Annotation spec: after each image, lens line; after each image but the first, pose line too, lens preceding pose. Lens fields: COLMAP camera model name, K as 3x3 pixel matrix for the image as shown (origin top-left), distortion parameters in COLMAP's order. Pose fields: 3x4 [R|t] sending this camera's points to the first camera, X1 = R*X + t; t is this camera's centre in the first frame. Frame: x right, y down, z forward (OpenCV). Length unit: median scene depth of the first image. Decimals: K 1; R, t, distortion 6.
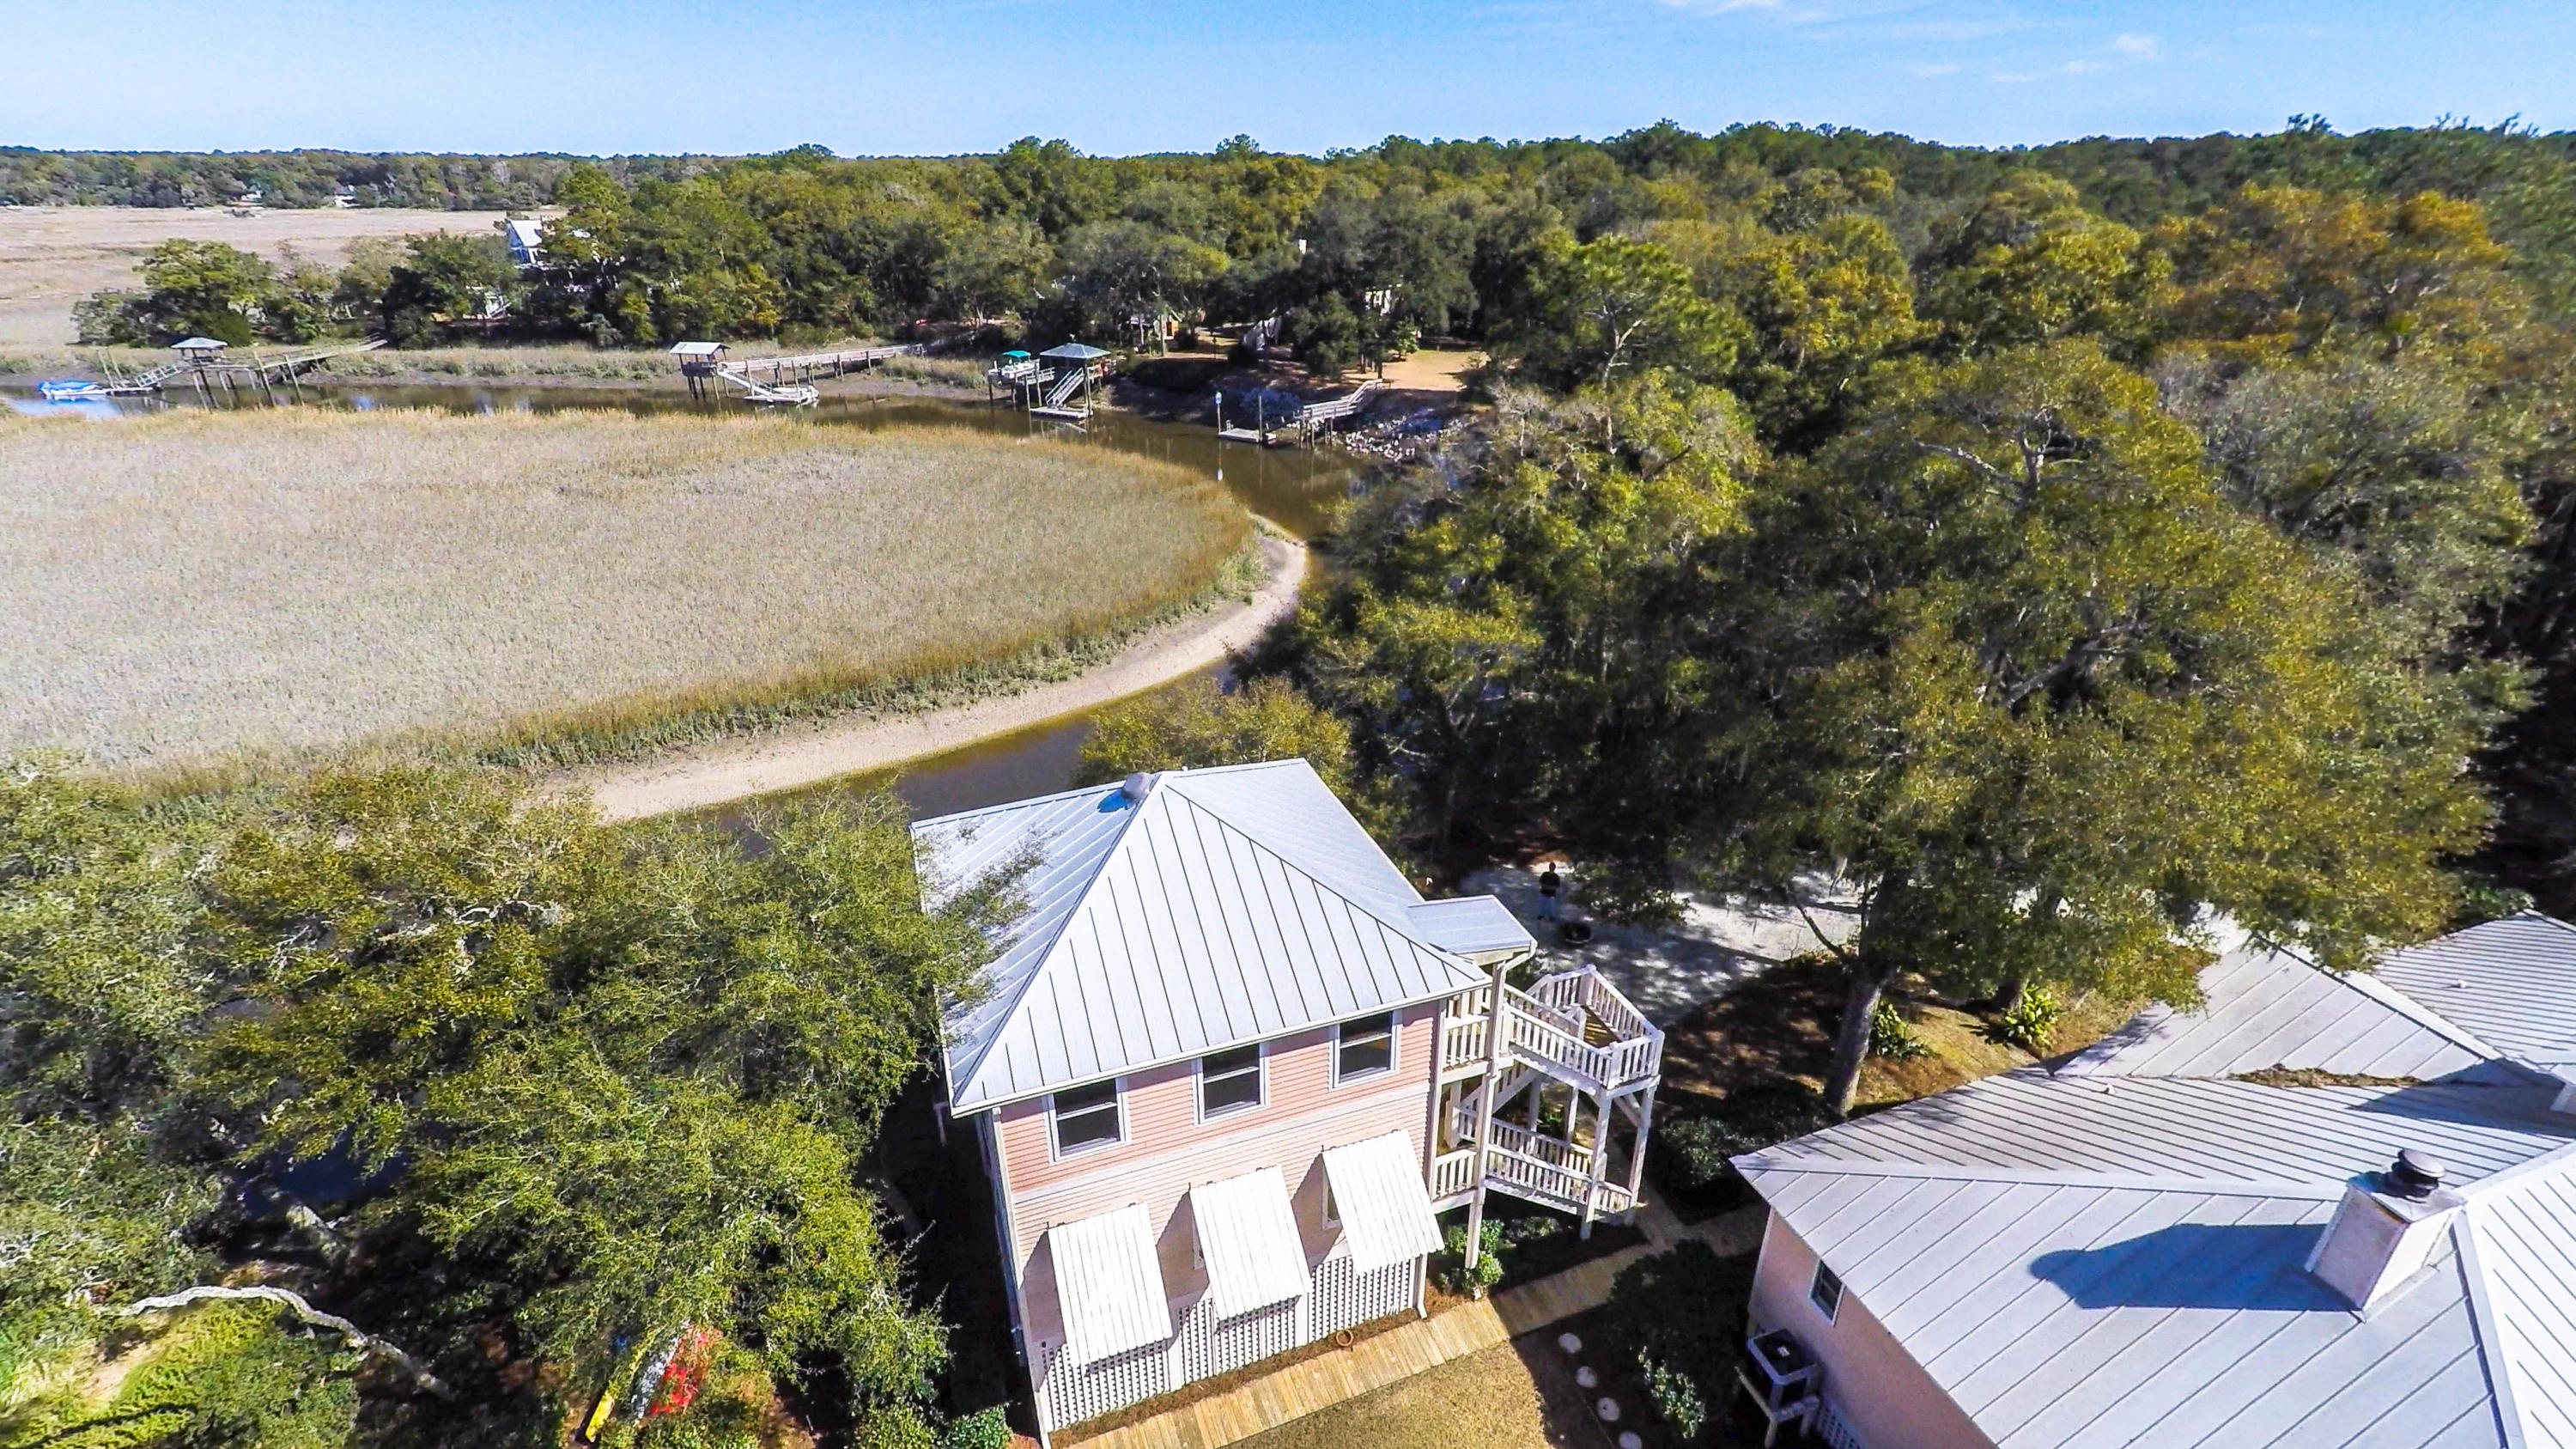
lens RADIAL K [[1183.5, 0, 1292.3], [0, 1183.5, 728.2], [0, 0, 1]] dist [-0.000129, 0.003530]
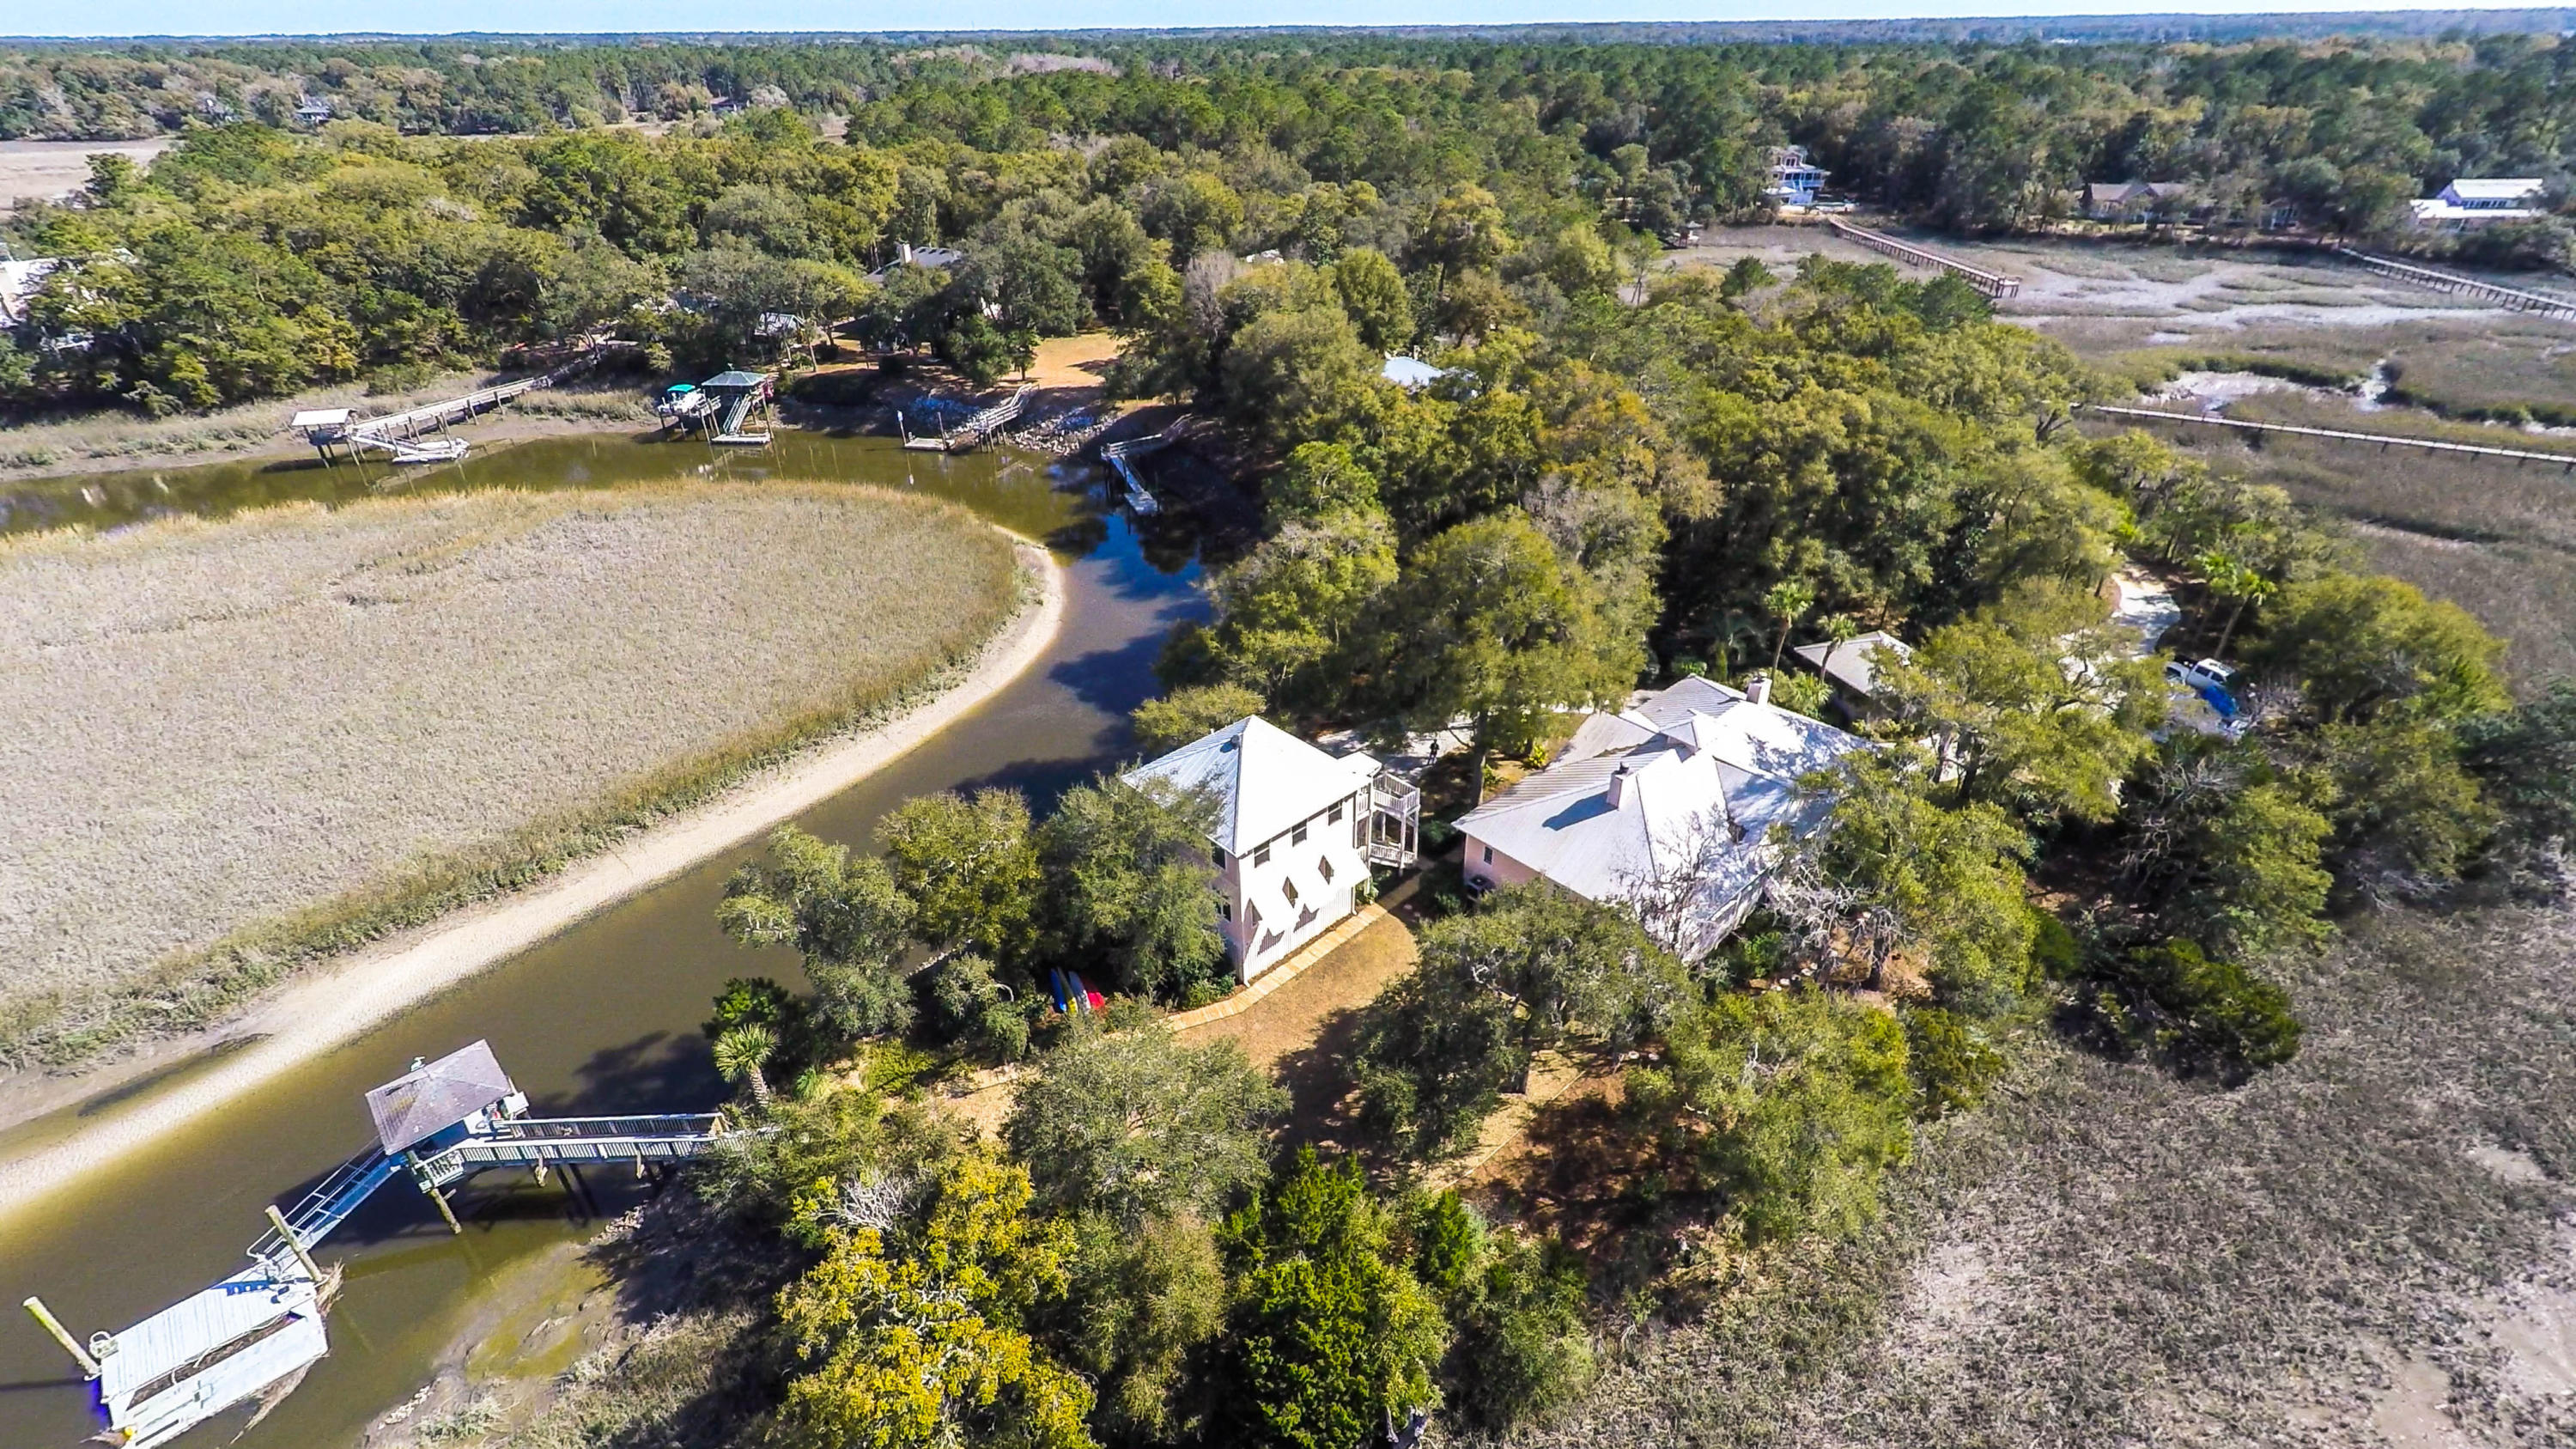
lens RADIAL K [[1183.5, 0, 1302.5], [0, 1183.5, 725.1], [0, 0, 1]] dist [-0.000129, 0.003530]
pose [[0.918147, -0.210709, 0.335570, -0.158030], [0.178542, 0.976041, 0.124363, -0.052082], [-0.353734, -0.054270, 0.933770, -0.277615]]
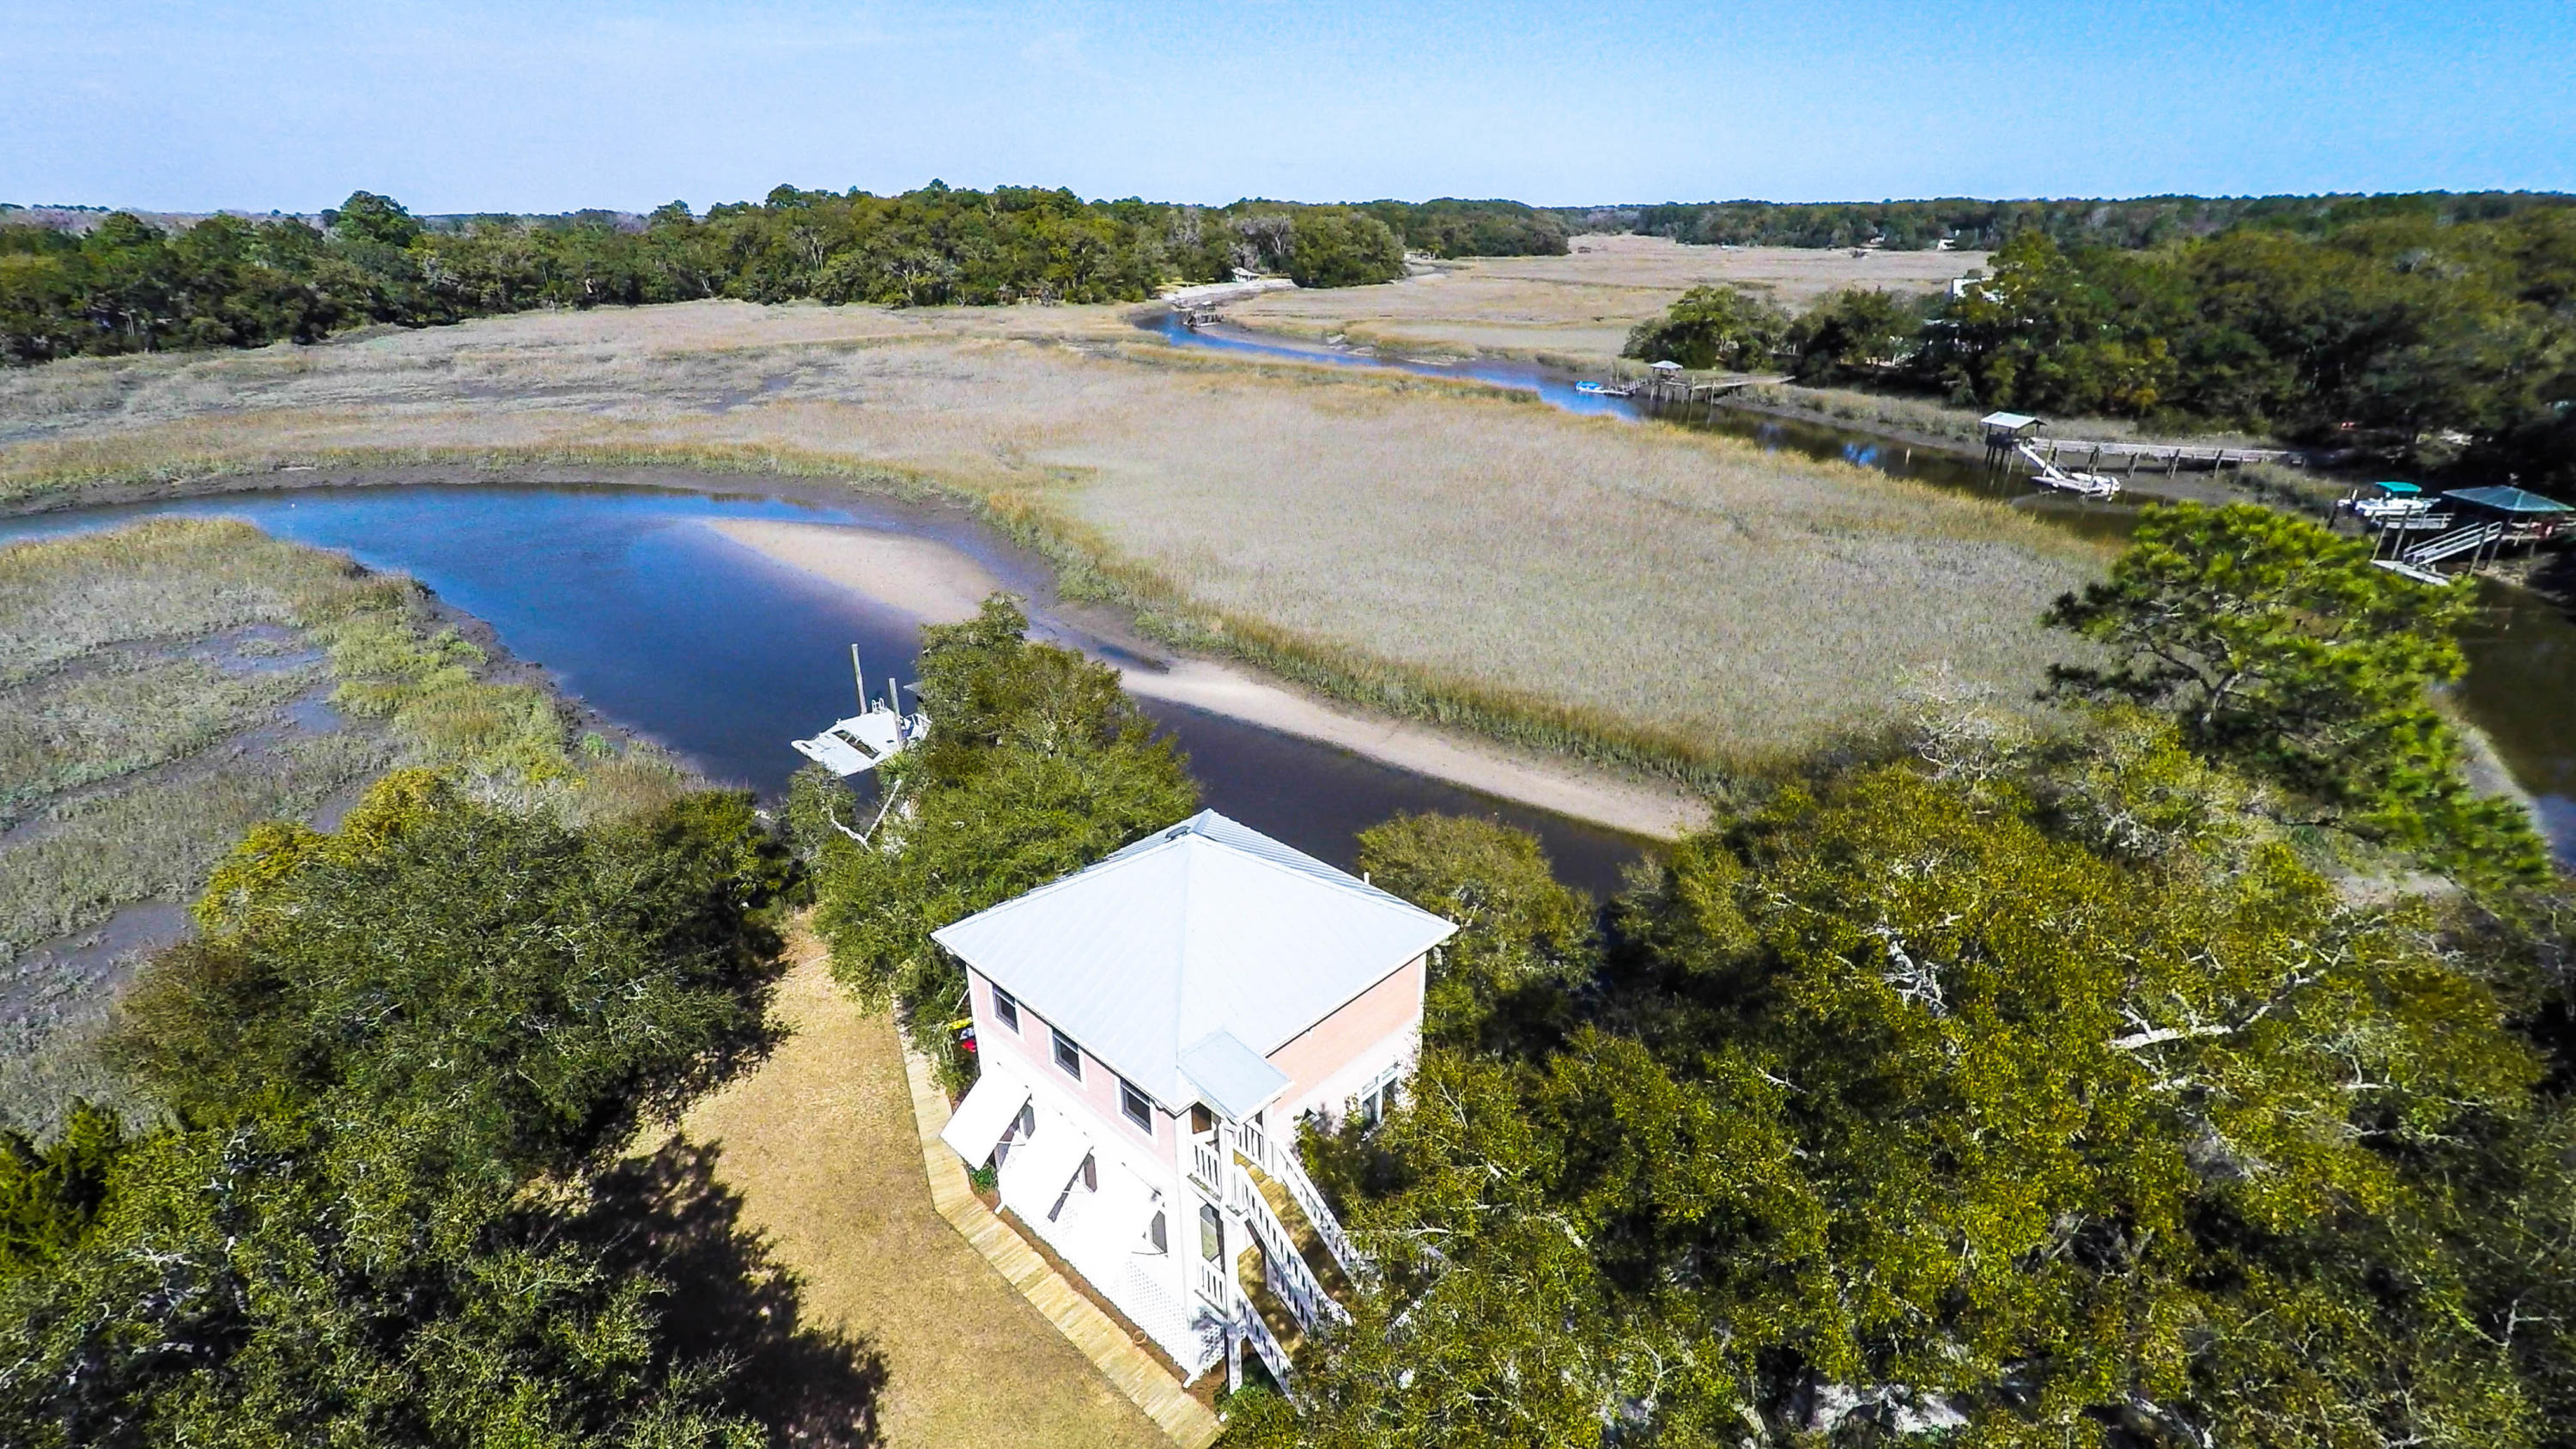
lens RADIAL K [[1183.5, 0, 1286.9], [0, 1183.5, 735.0], [0, 0, 1]] dist [-0.000129, 0.003530]
pose [[0.425881, 0.359980, -0.830084, 0.171292], [-0.378577, 0.904170, 0.197877, -0.063020], [0.821769, 0.229979, 0.521349, 0.070700]]
